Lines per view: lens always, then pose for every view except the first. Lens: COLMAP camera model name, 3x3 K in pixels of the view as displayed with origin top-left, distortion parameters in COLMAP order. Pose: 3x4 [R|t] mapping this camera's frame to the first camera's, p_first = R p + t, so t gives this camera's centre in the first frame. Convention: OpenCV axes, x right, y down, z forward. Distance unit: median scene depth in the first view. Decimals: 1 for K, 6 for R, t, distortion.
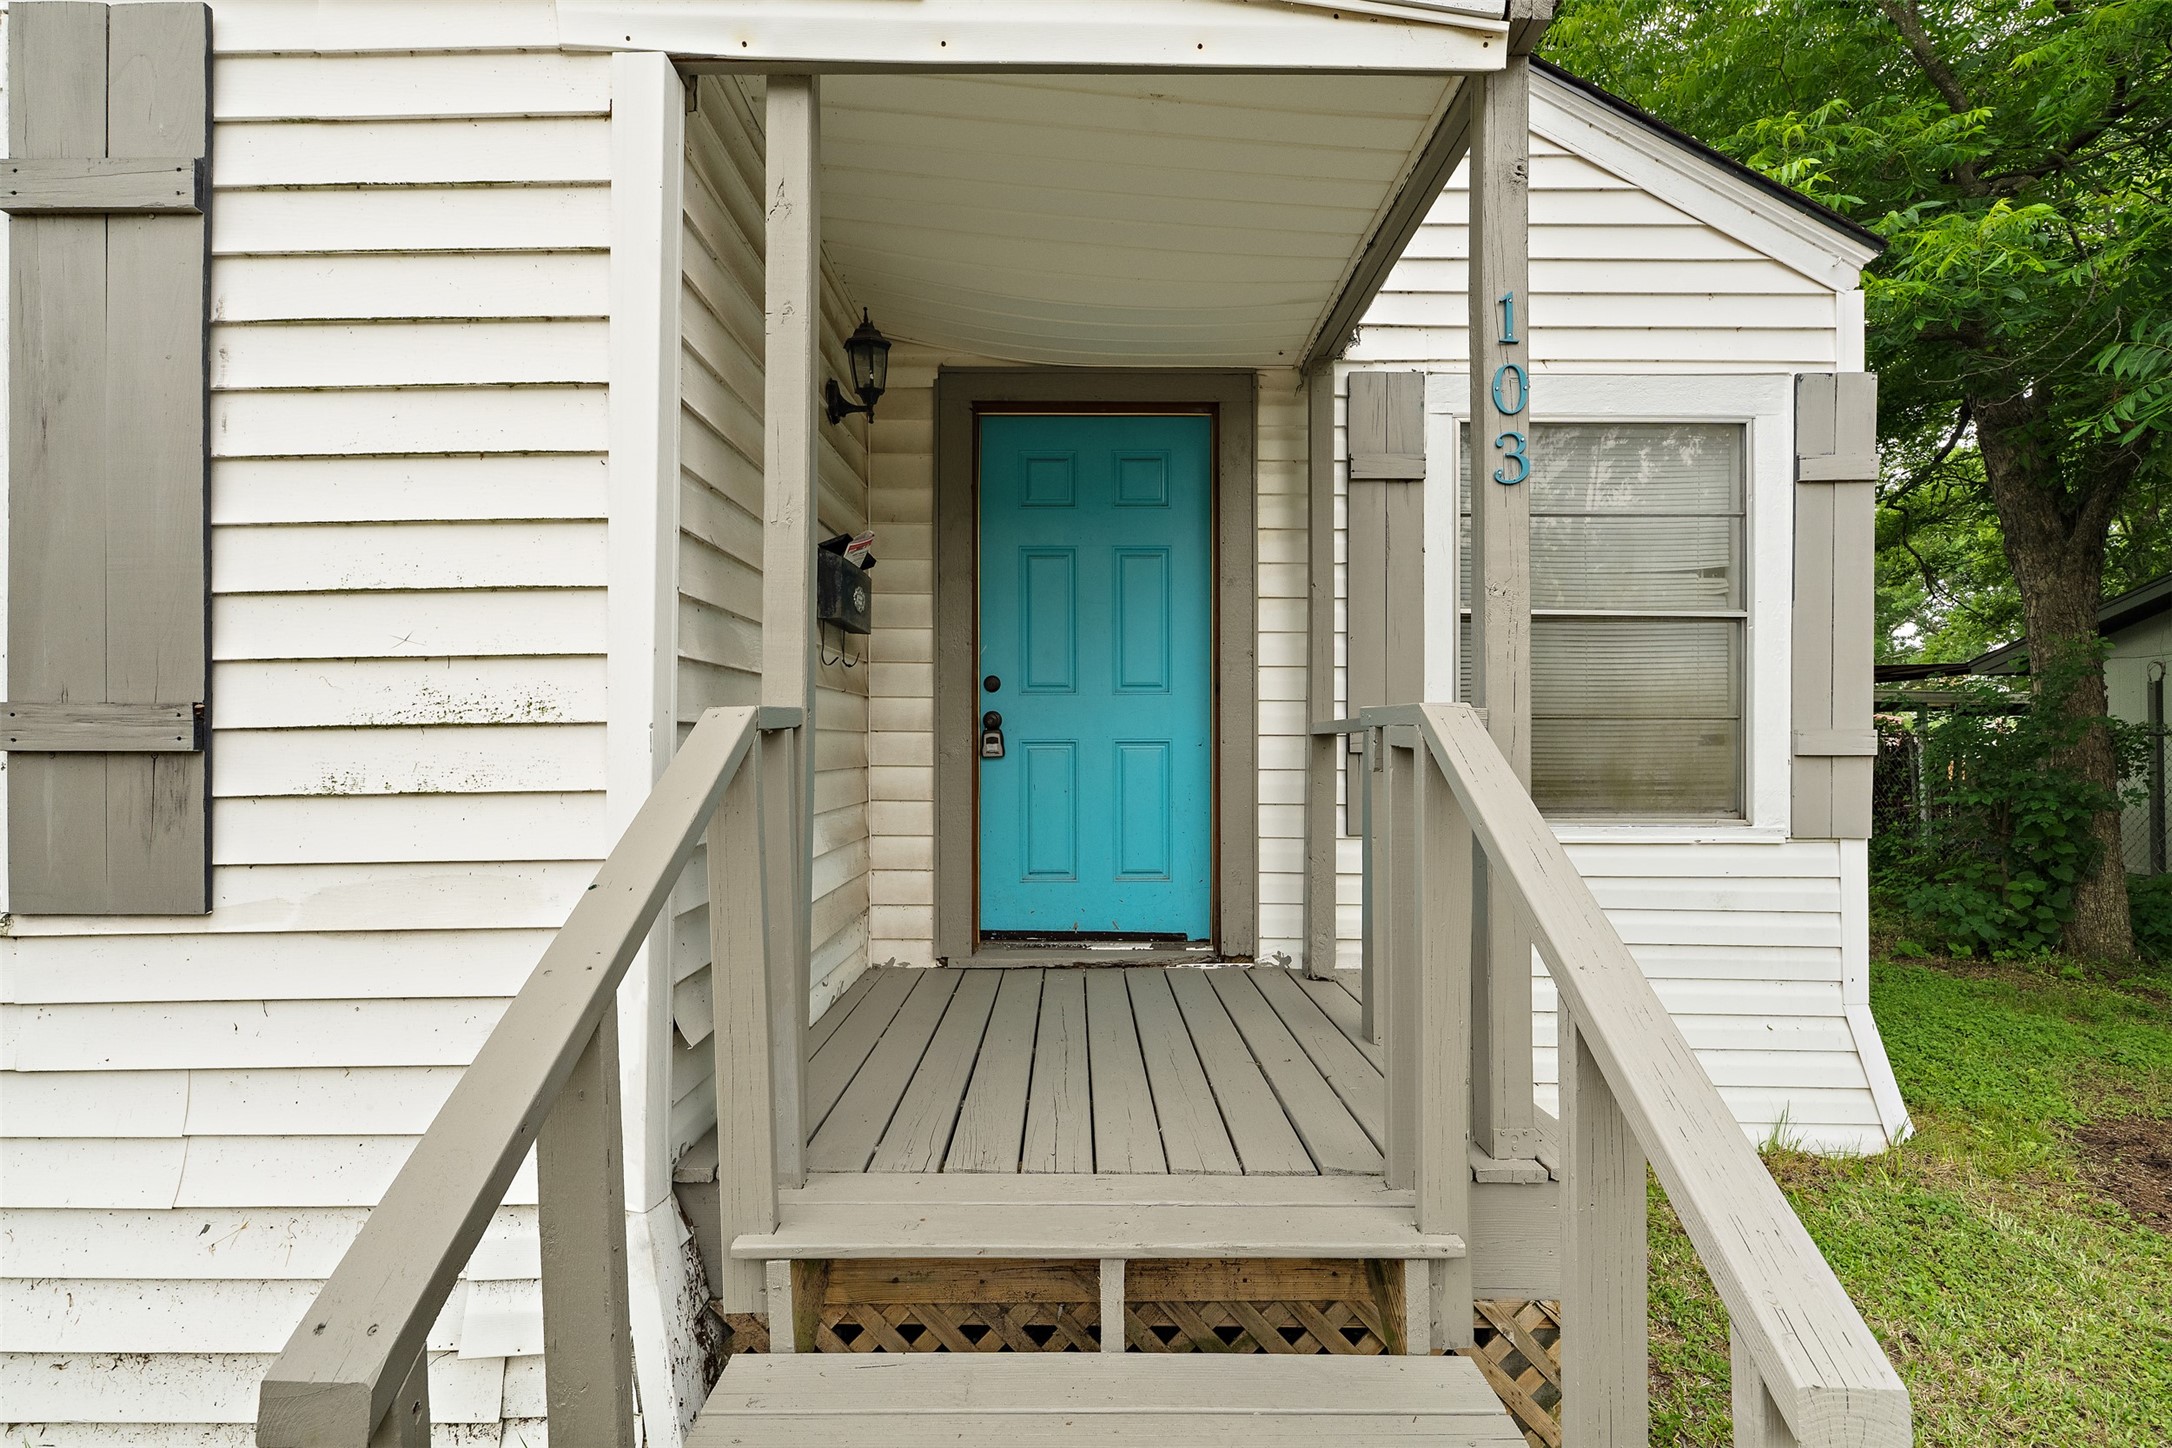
lens RADIAL K [[963.1, 0, 1070.6], [0, 963.1, 744.4], [0, 0, 1]] dist [-0.004314, 0.000556]
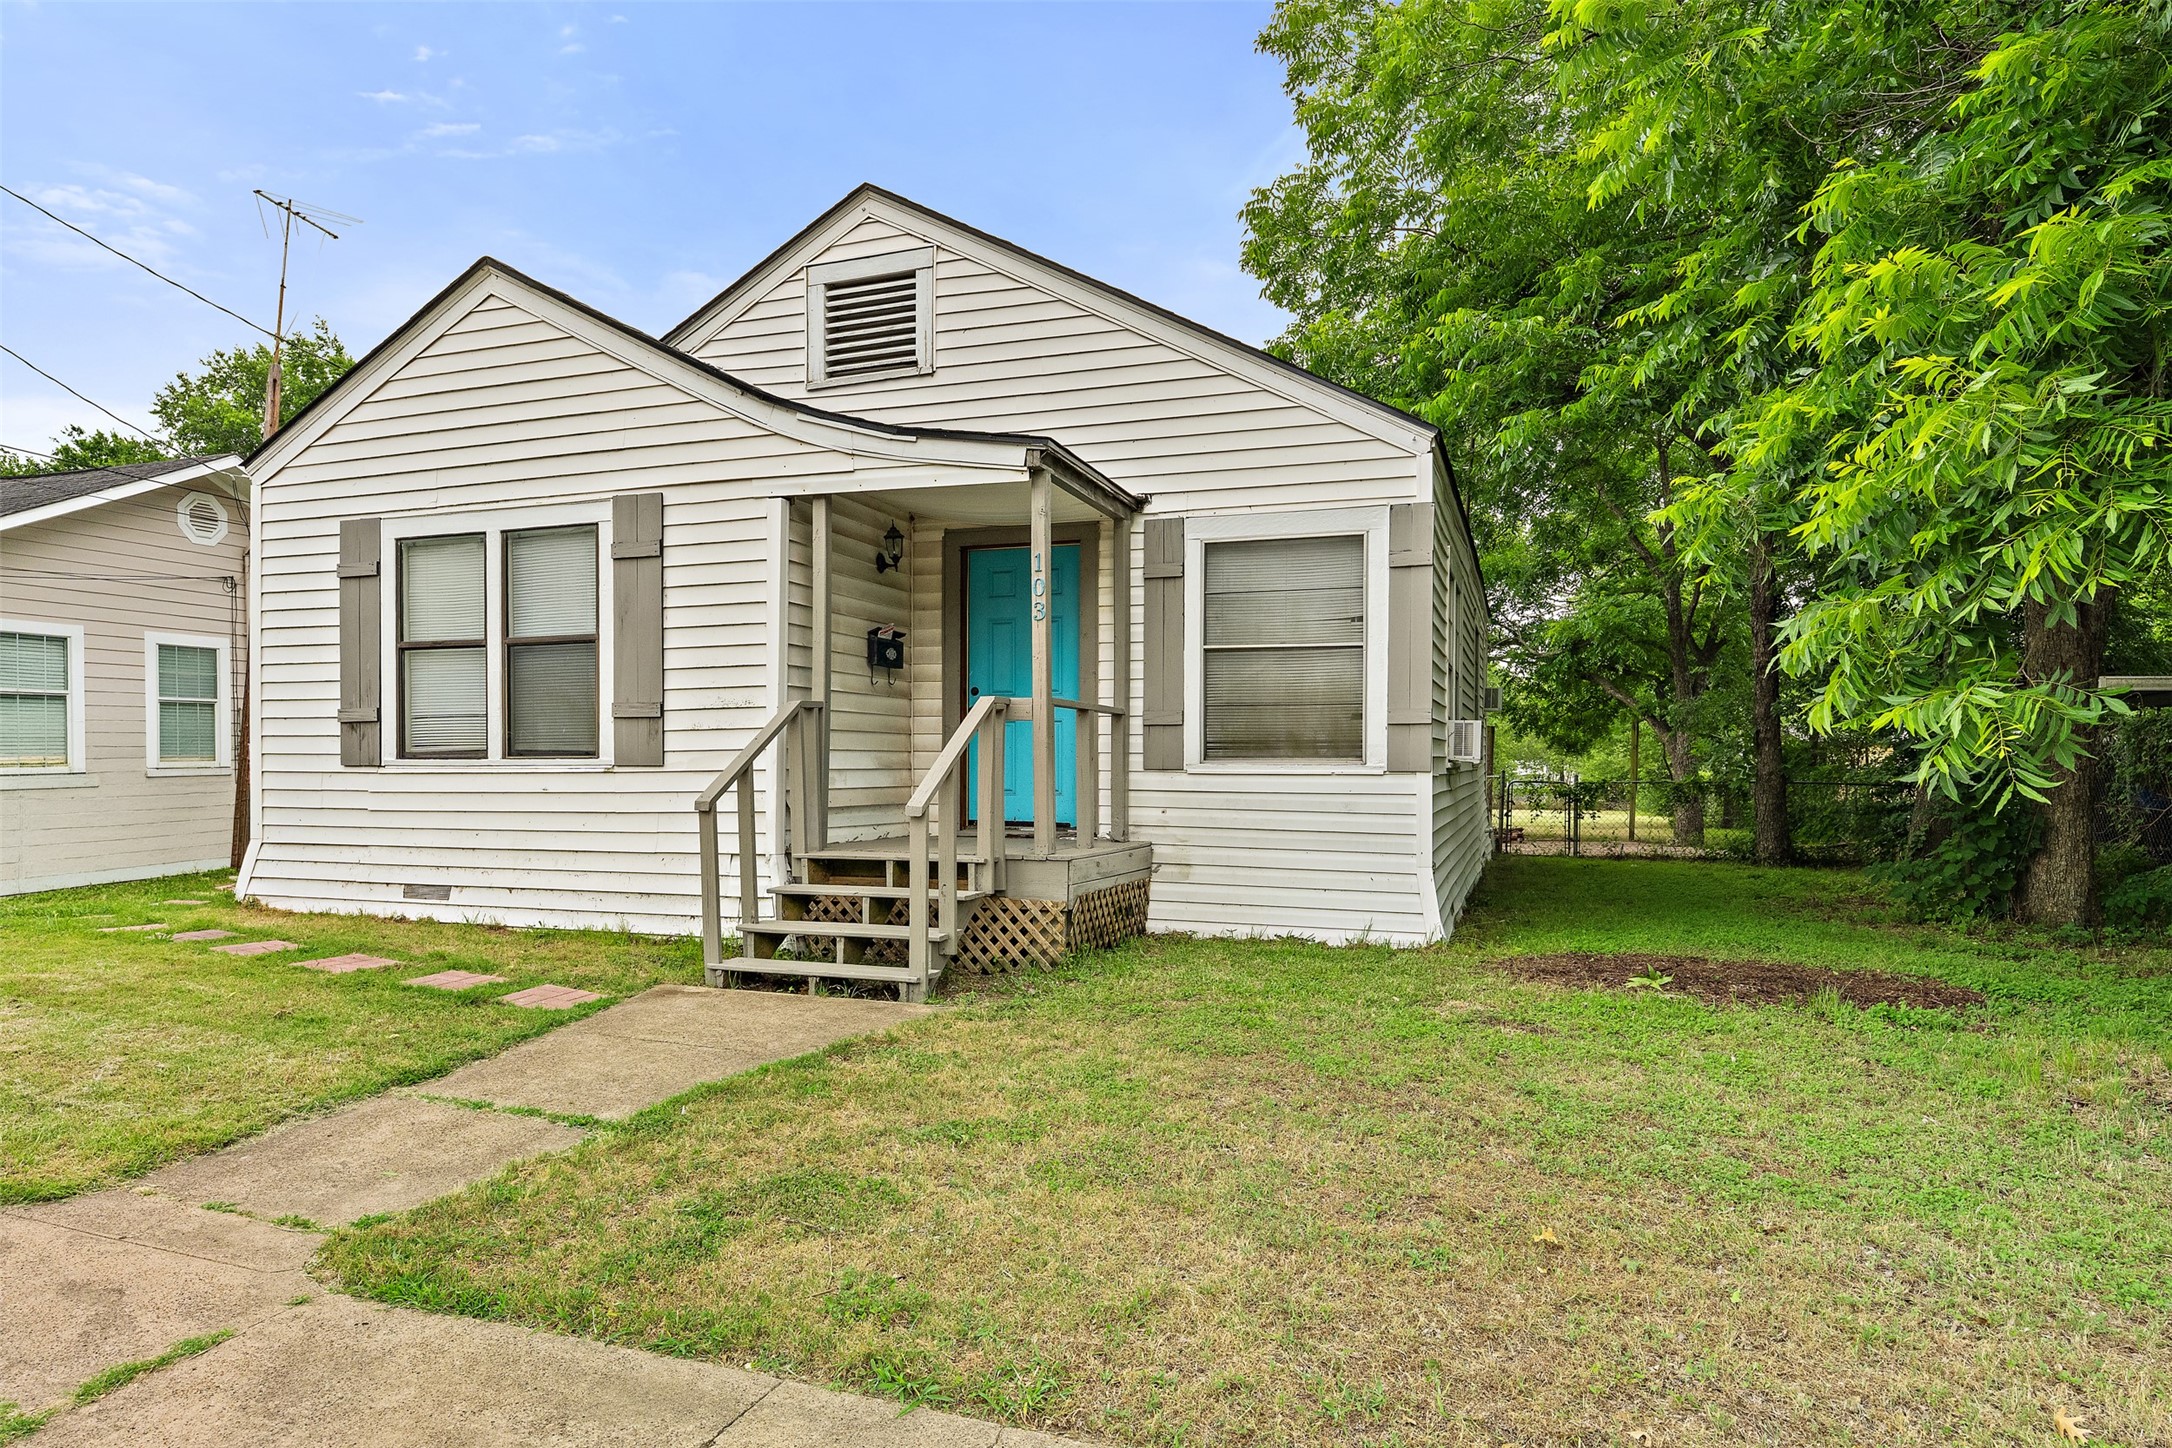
lens RADIAL K [[1273.1, 0, 1045.1], [0, 1273.1, 791.9], [0, 0, 1]] dist [-0.001095, 0.000141]
pose [[0.940024, 0.010385, -0.340951, 0.956704], [-0.003383, 0.999771, 0.021125, 0.087453], [0.341092, -0.018705, 0.939844, -1.393750]]
